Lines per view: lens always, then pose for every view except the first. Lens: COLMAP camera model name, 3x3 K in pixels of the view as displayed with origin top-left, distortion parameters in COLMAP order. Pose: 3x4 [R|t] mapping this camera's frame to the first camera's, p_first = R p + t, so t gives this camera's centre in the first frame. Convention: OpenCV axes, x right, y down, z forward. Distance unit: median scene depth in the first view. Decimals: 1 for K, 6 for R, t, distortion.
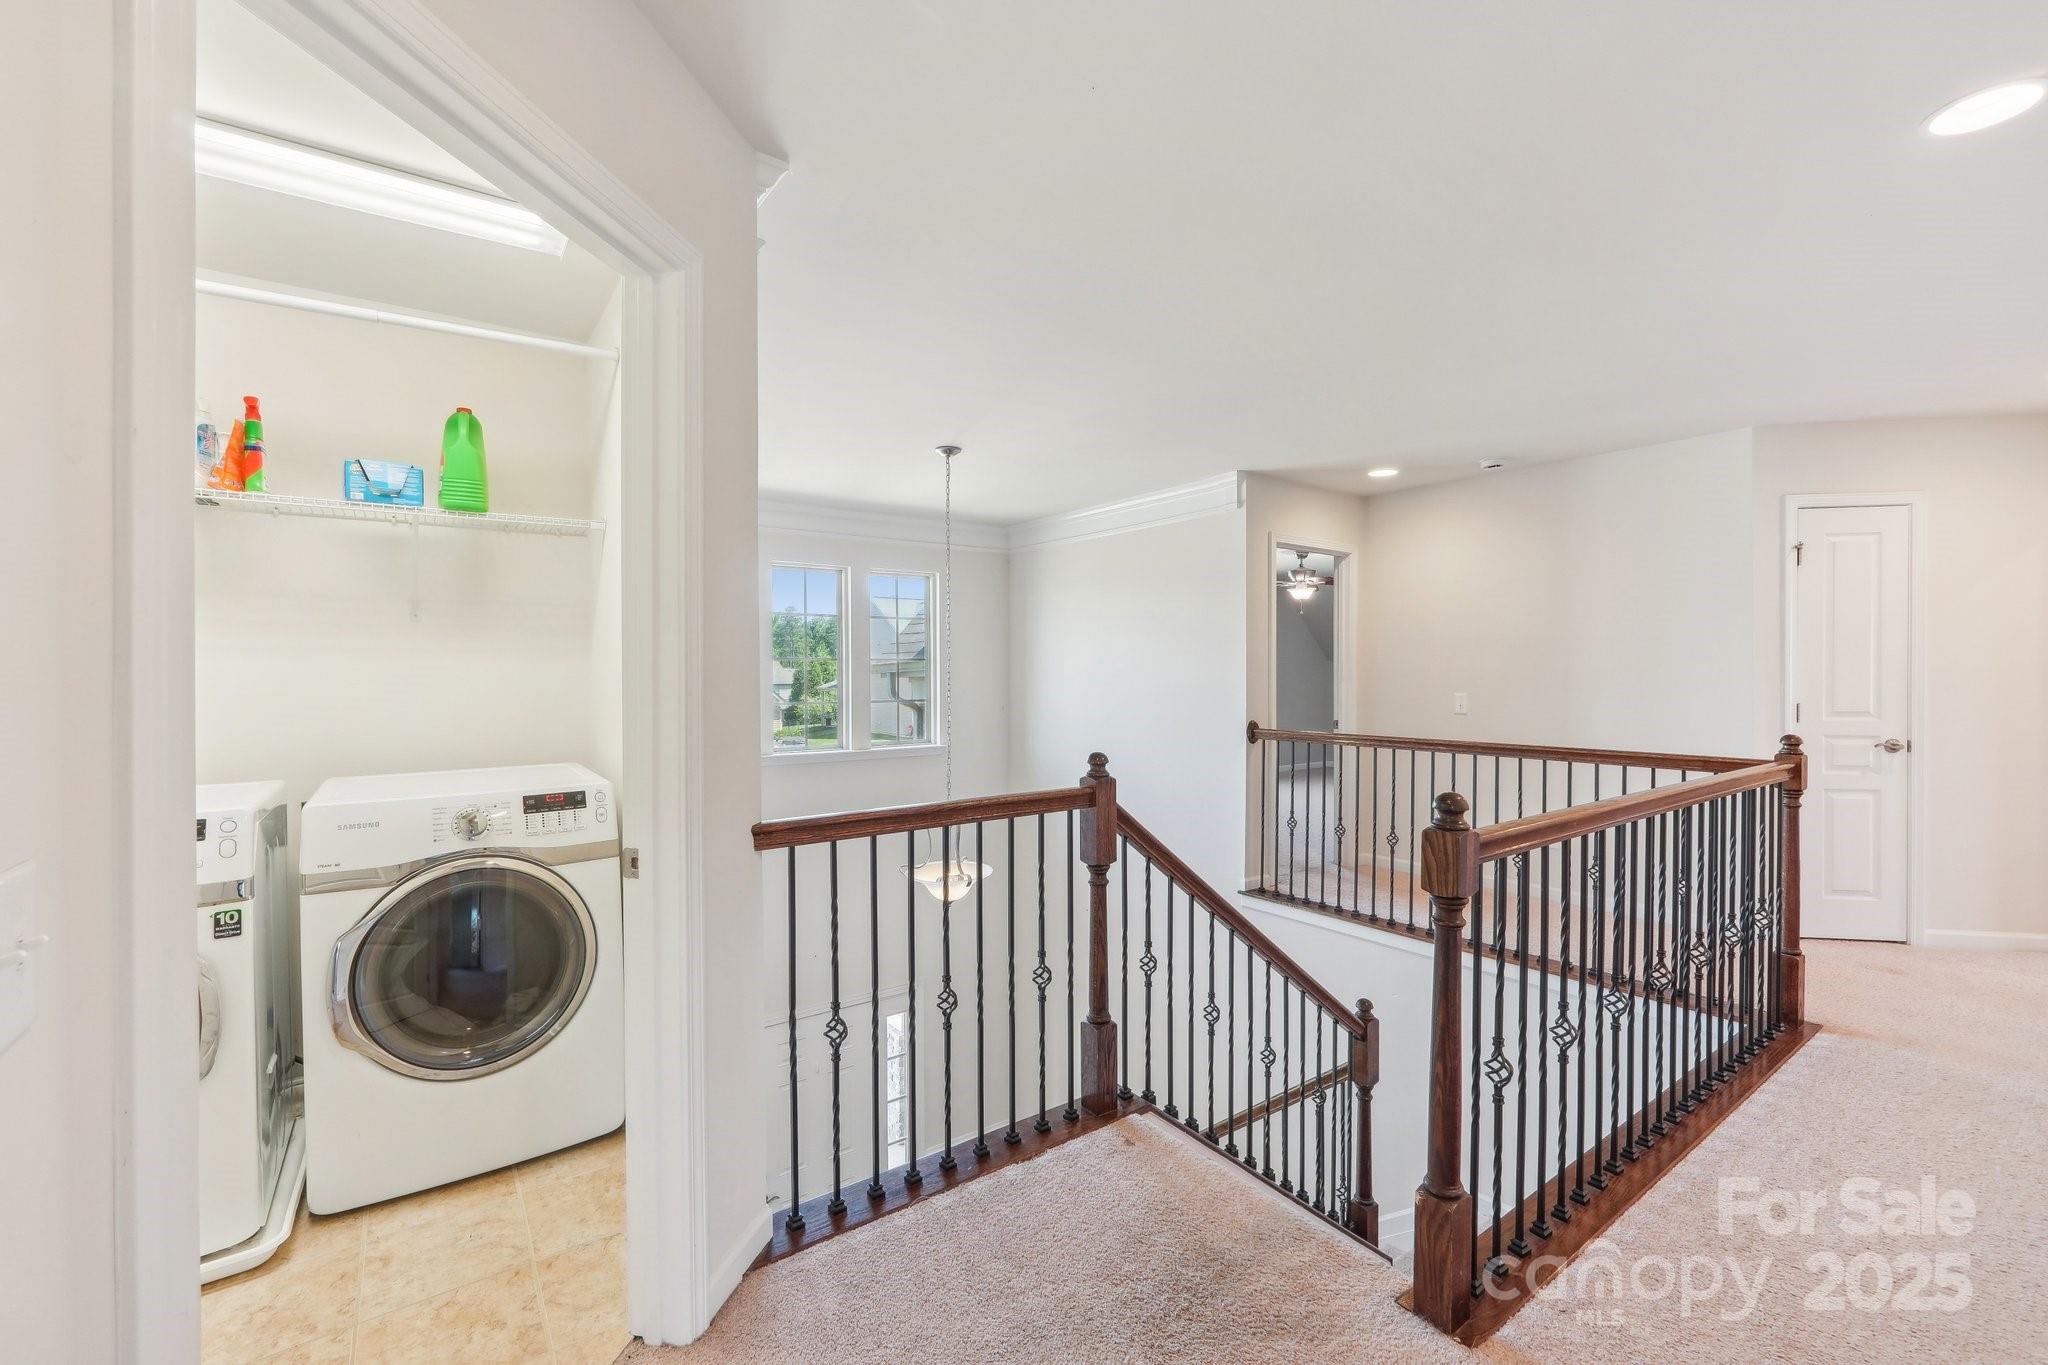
lens RADIAL K [[864.8, 0, 1034.3], [0, 864.8, 678.7], [0, 0, 1]] dist [-0.016763, 0.007306]
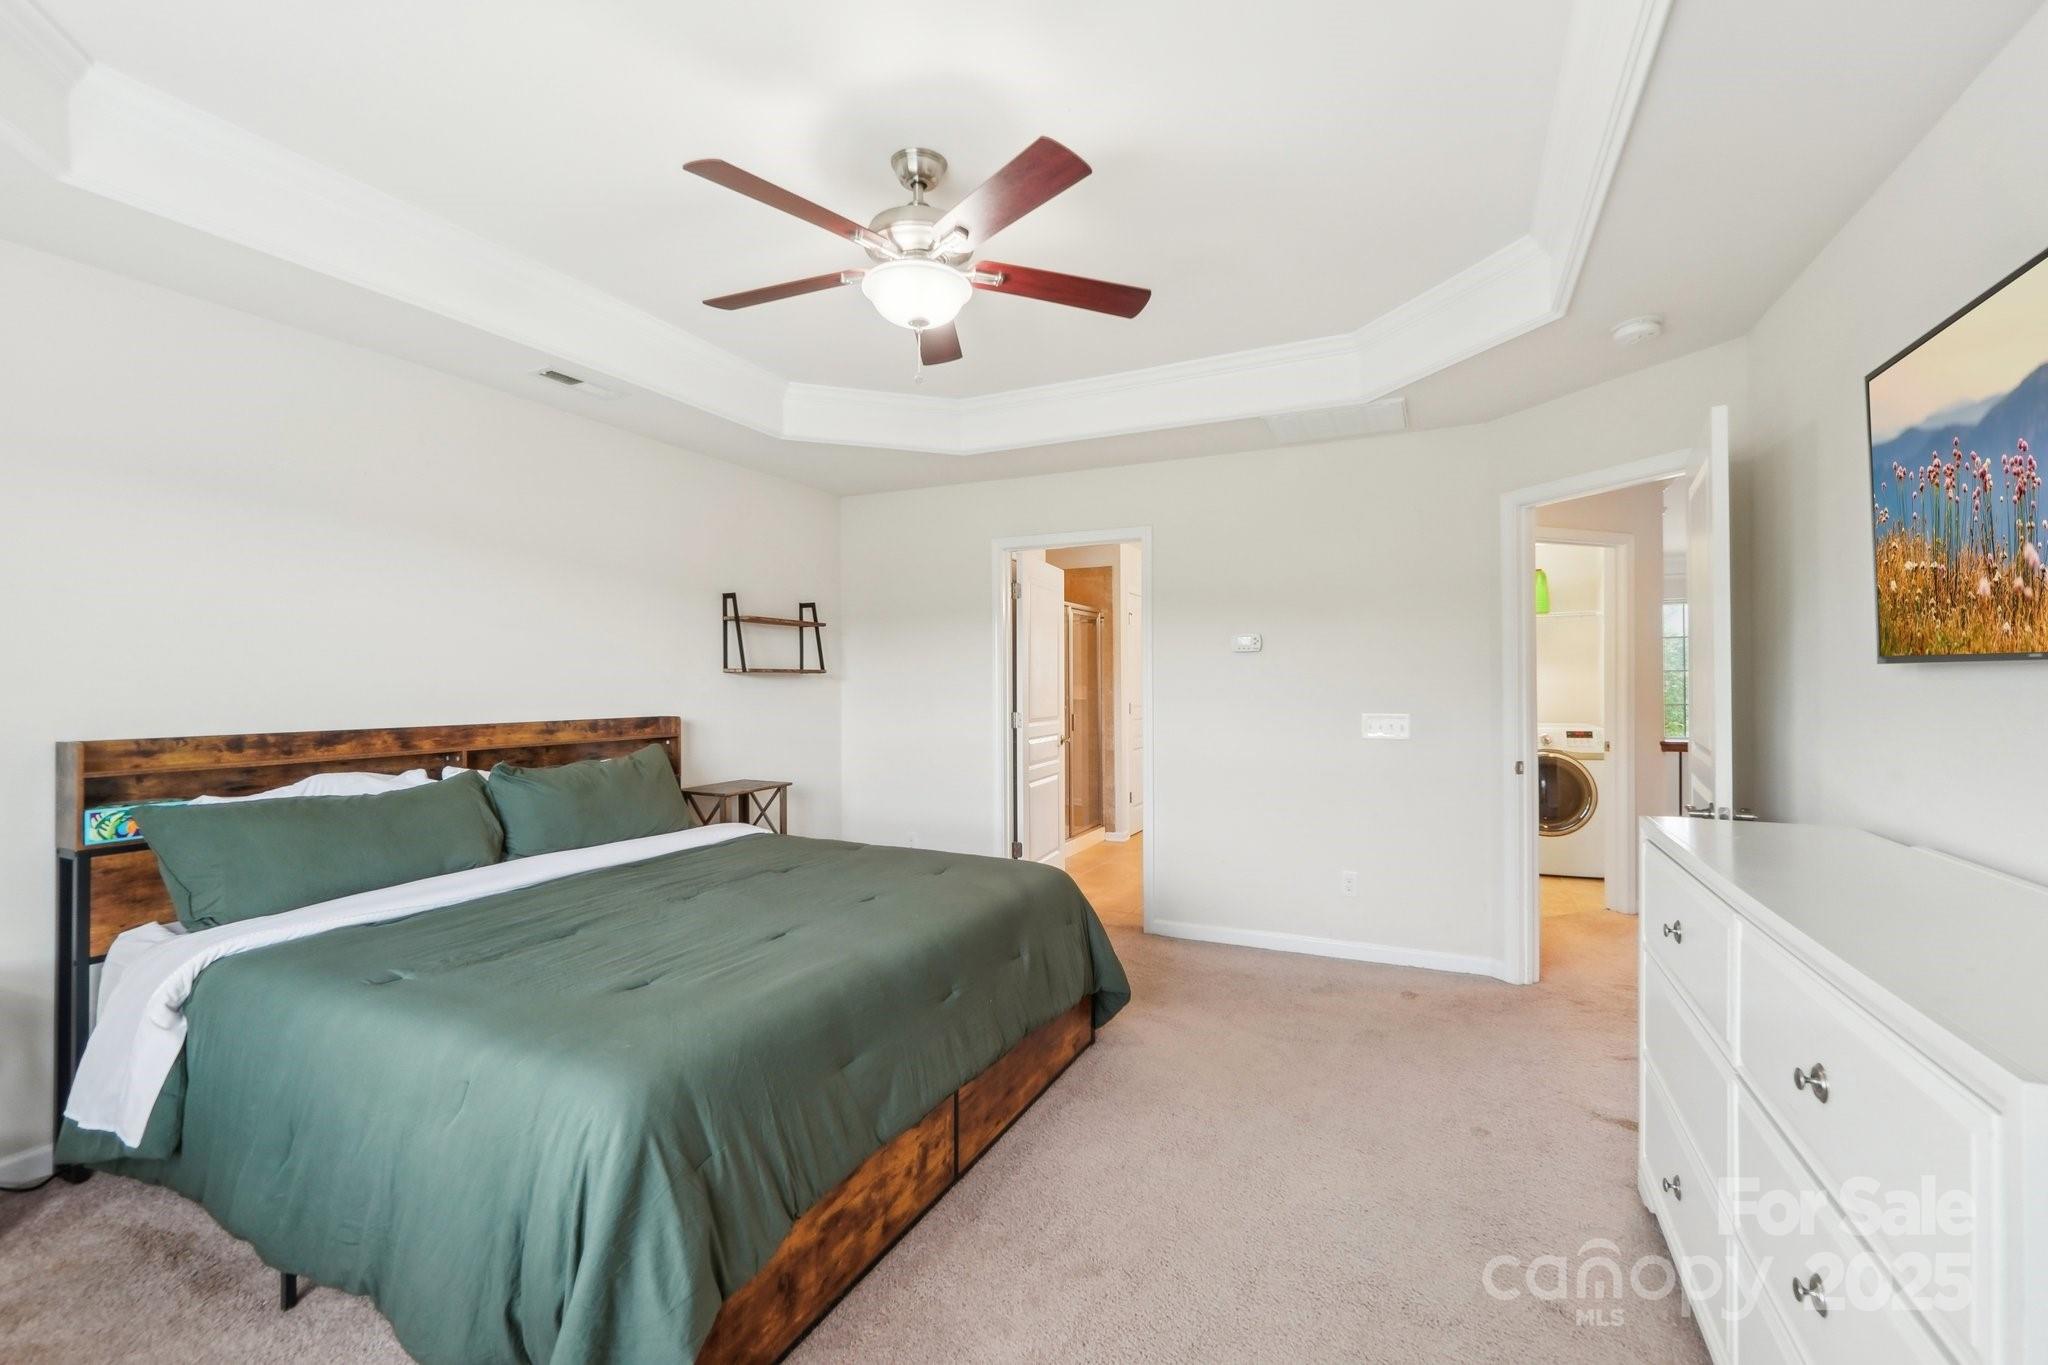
lens RADIAL K [[864.8, 0, 1036.6], [0, 864.8, 679.2], [0, 0, 1]] dist [-0.016763, 0.007306]
pose [[0.481133, -0.002917, -0.876643, 0.874694], [-0.011330, 0.999890, -0.009545, 0.028953], [0.876574, 0.014525, 0.481047, -1.586798]]
